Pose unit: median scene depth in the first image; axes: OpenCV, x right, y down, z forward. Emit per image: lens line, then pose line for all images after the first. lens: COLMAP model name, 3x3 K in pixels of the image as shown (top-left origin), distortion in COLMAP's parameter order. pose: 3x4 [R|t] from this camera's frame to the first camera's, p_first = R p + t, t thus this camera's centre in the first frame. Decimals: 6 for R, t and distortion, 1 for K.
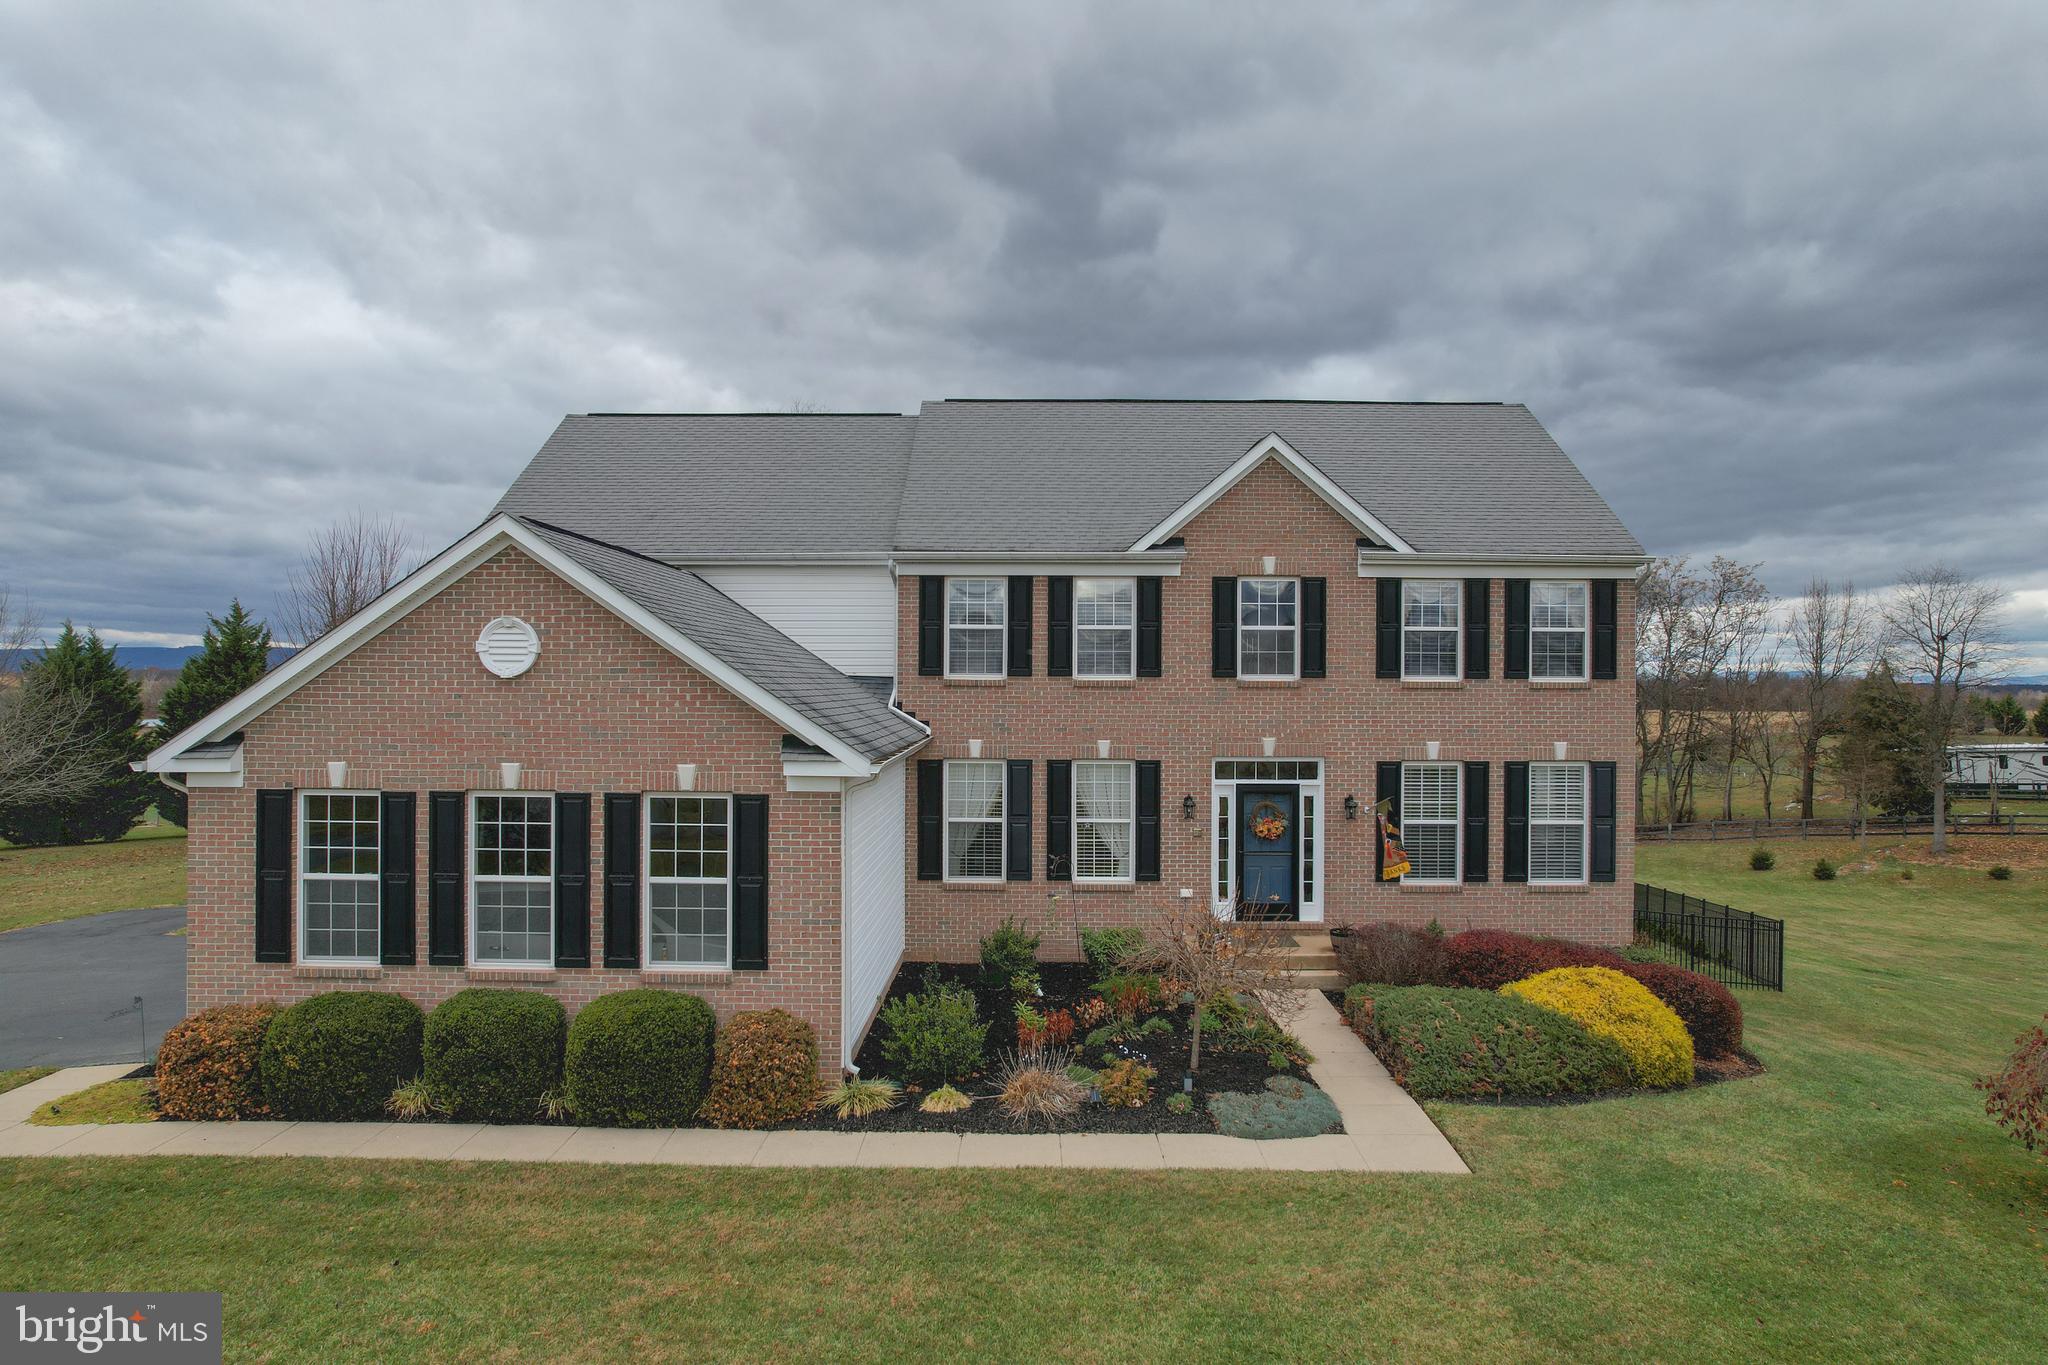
lens RADIAL K [[1307.6, 0, 1024.0], [0, 1307.6, 682.5], [0, 0, 1]] dist [-0.072678, 0.065151]
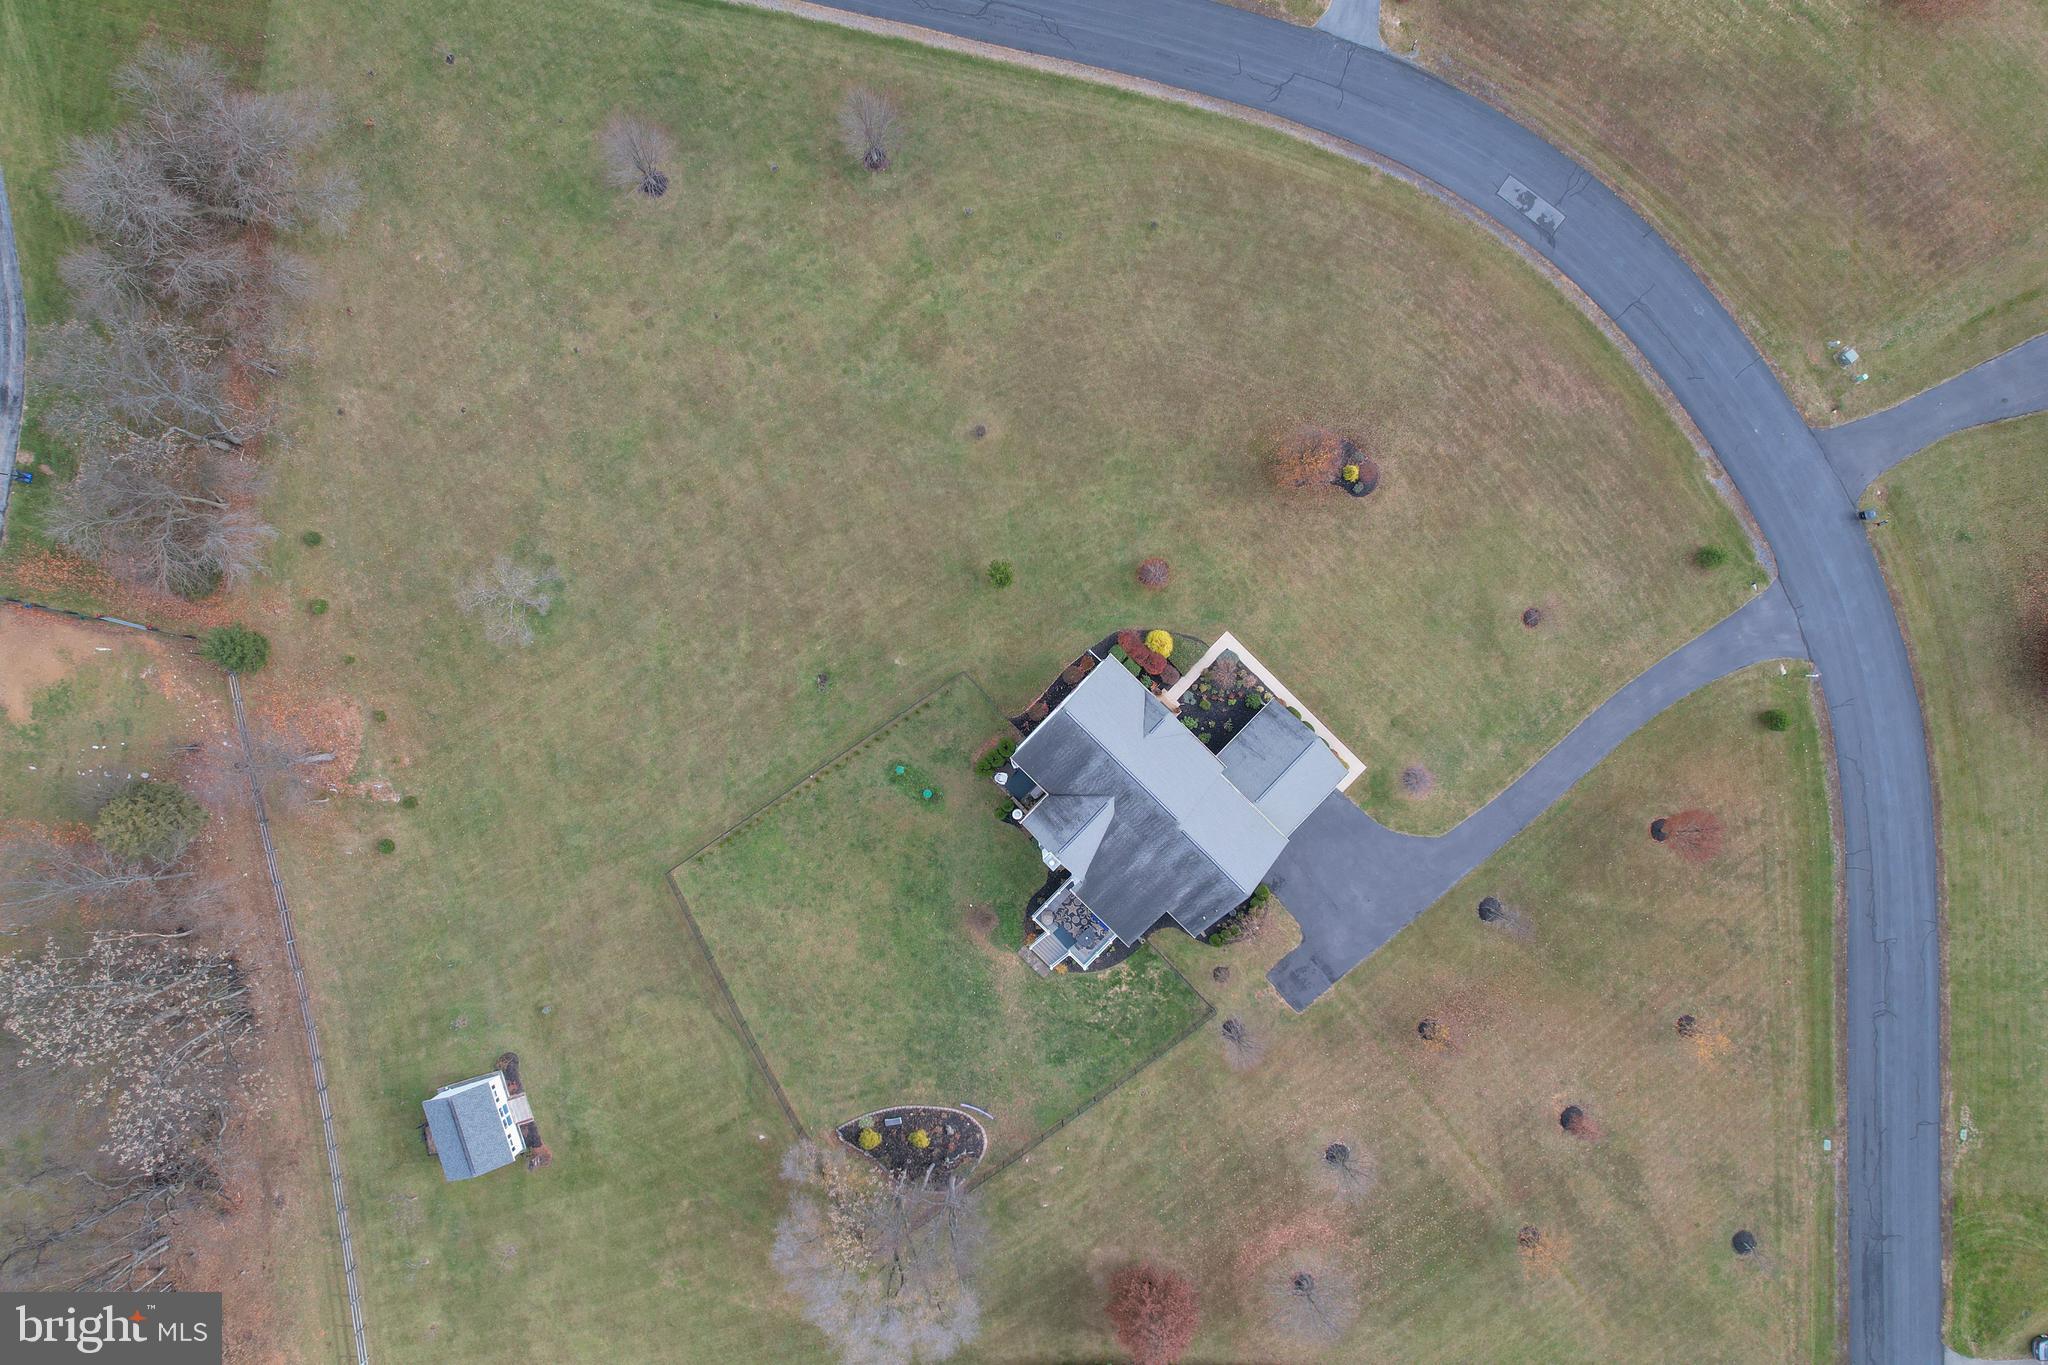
lens RADIAL K [[1307.6, 0, 1024.0], [0, 1307.6, 682.5], [0, 0, 1]] dist [-0.072678, 0.065151]
pose [[-0.721437, -0.692454, 0.006072, 0.739891], [0.002760, 0.005894, 0.999979, -5.895715], [-0.692475, 0.721438, -0.002341, 1.578860]]
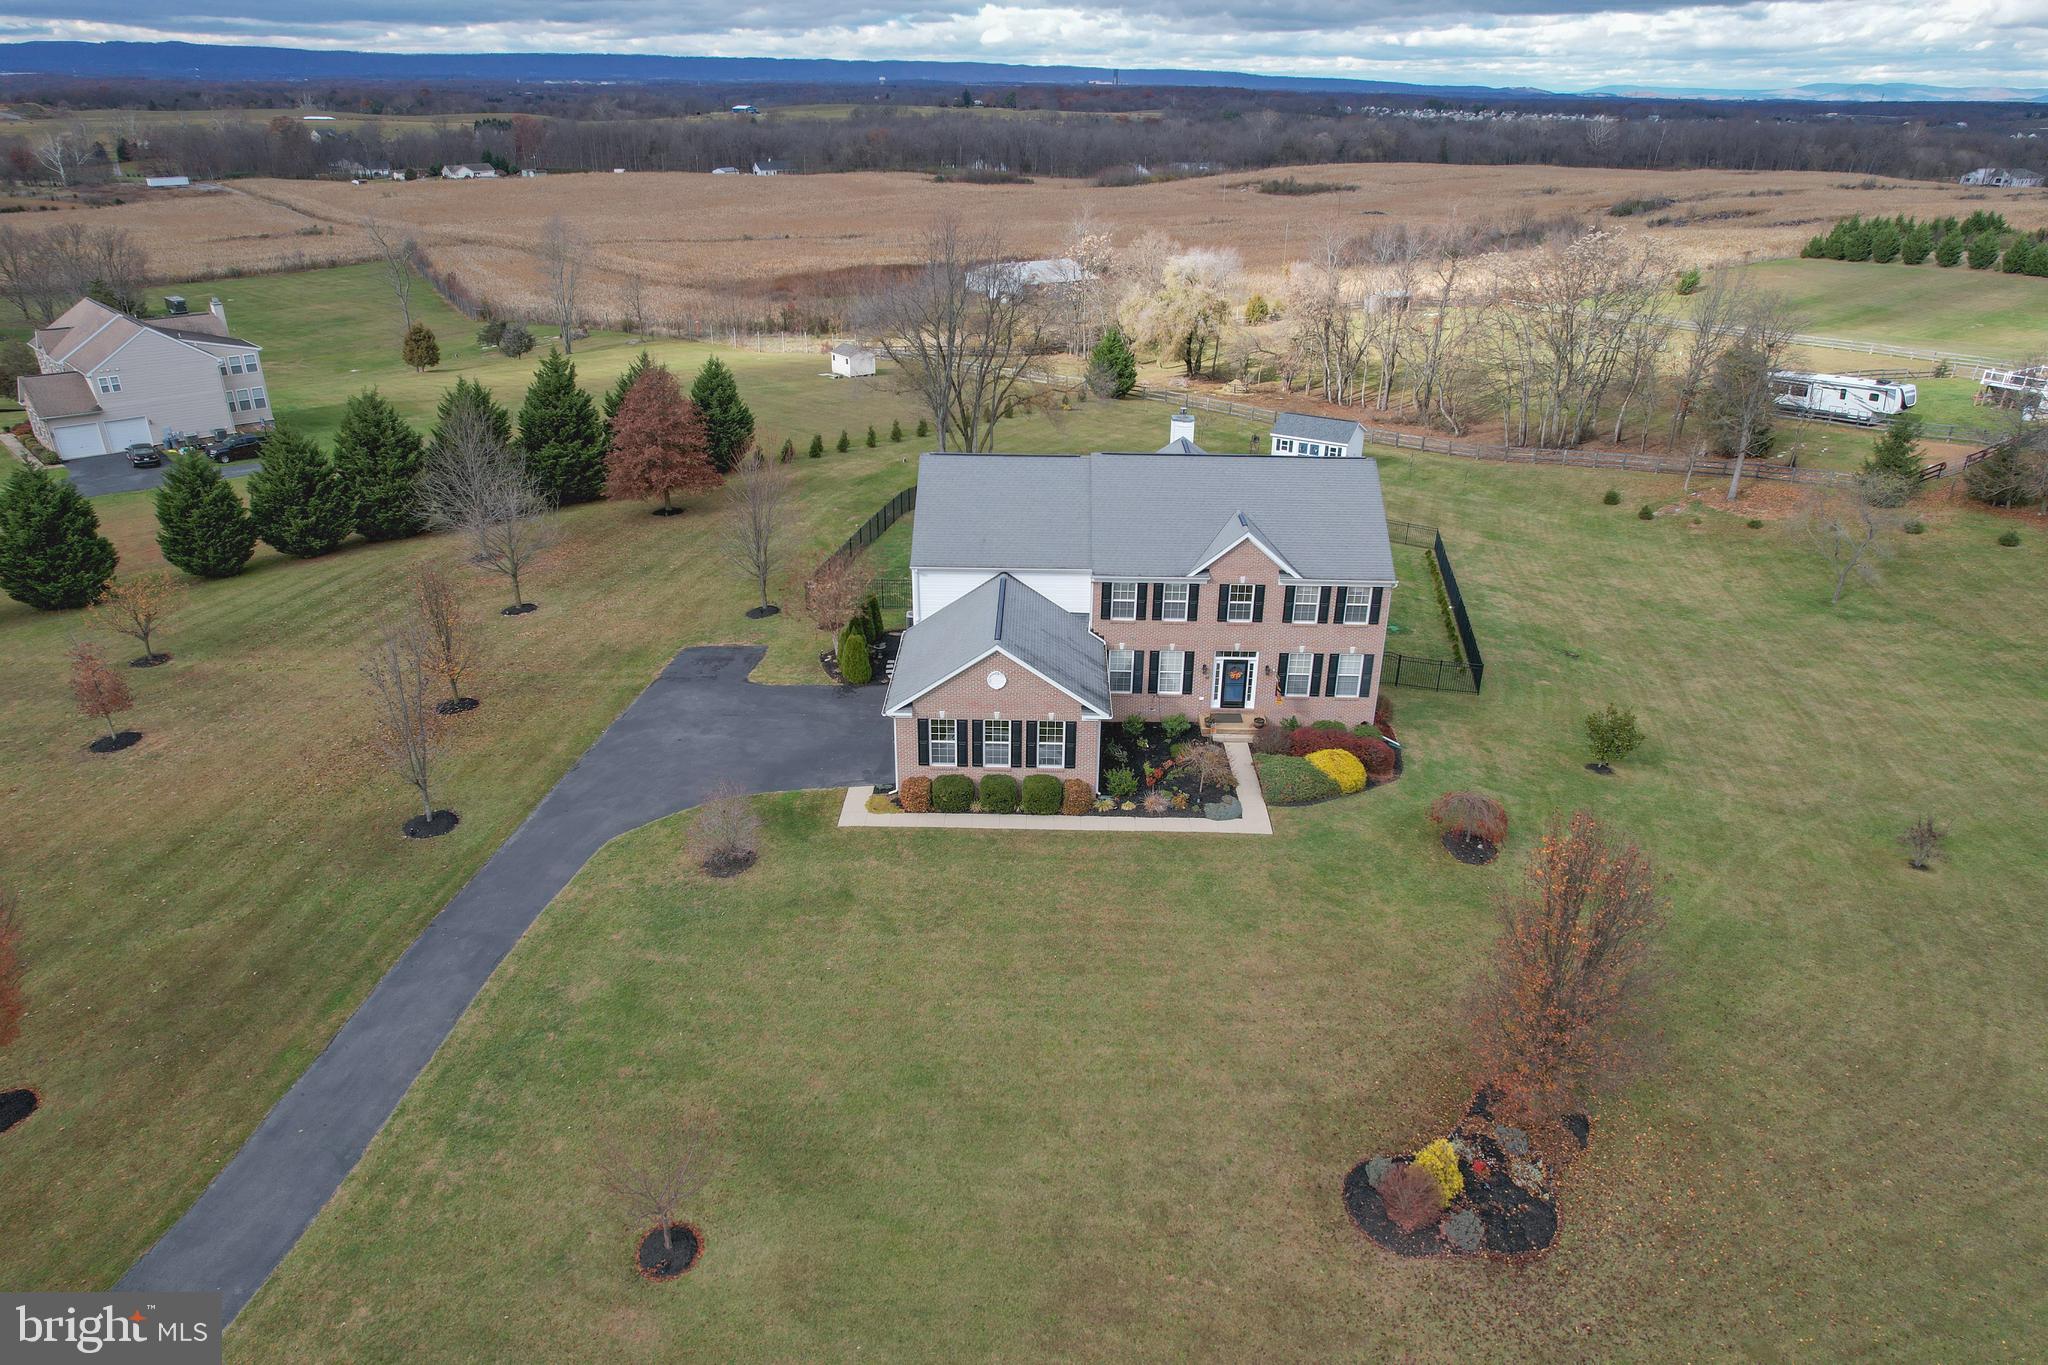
lens RADIAL K [[1307.6, 0, 1024.0], [0, 1307.6, 682.5], [0, 0, 1]] dist [-0.072678, 0.065151]
pose [[0.999927, 0.010047, -0.006669, -0.260018], [-0.006313, 0.907340, 0.420351, -1.174288], [0.010274, -0.420278, 0.907337, -1.654251]]
